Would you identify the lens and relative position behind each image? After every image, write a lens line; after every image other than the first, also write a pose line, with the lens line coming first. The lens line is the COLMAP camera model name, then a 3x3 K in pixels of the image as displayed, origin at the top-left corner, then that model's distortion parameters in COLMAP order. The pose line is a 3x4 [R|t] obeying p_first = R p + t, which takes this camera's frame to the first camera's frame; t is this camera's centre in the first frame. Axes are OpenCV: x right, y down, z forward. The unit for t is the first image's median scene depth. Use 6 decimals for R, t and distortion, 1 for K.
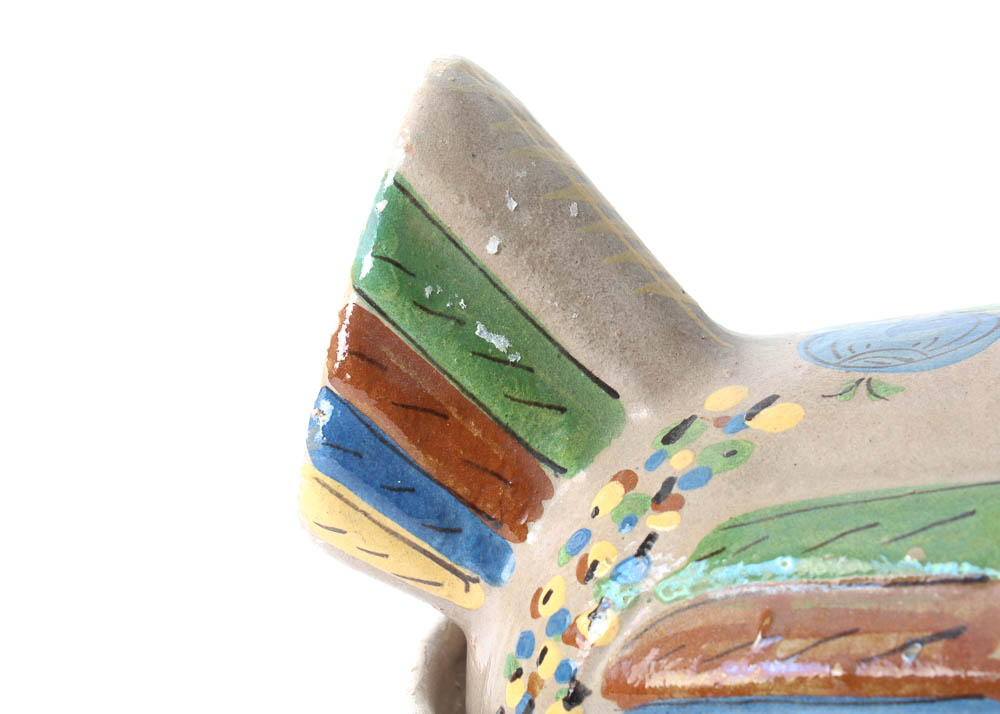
lens RADIAL K [[2052.7, 0, 499.6], [0, 2052.7, 356.8], [0, 0, 1]] dist [0.017272, 0.000000]
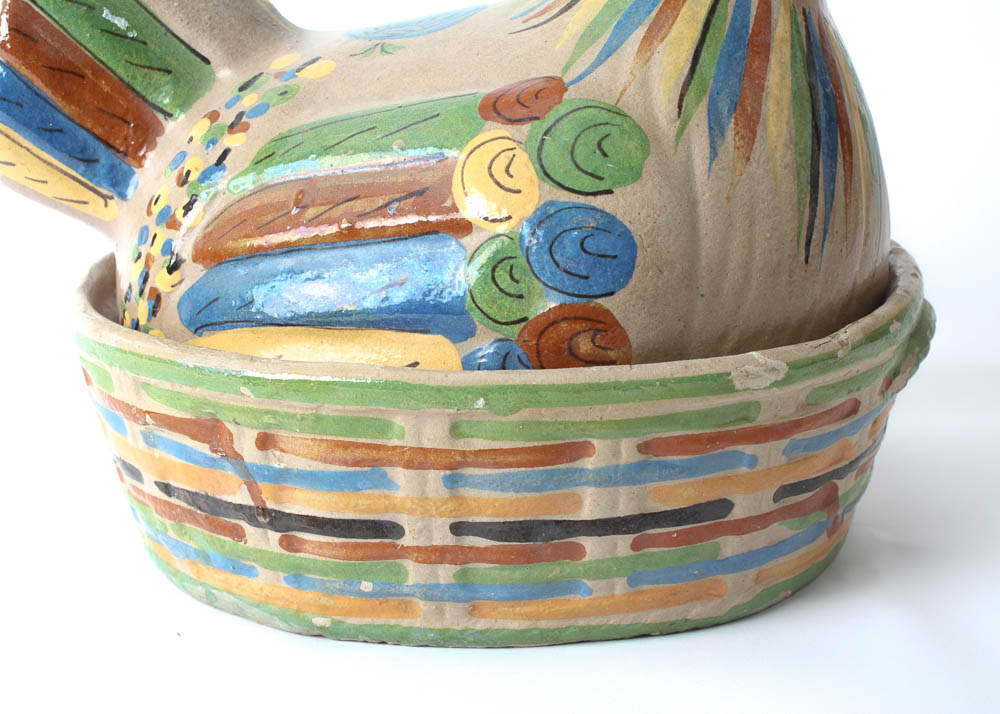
lens RADIAL K [[1665.0, 0, 502.5], [0, 1665.0, 357.5], [0, 0, 1]] dist [-0.020723, 0.000000]
pose [[0.993567, -0.027745, 0.109790, 0.129522], [0.021793, 0.998246, 0.055046, 0.166236], [-0.111125, -0.052299, 0.992429, -0.161345]]
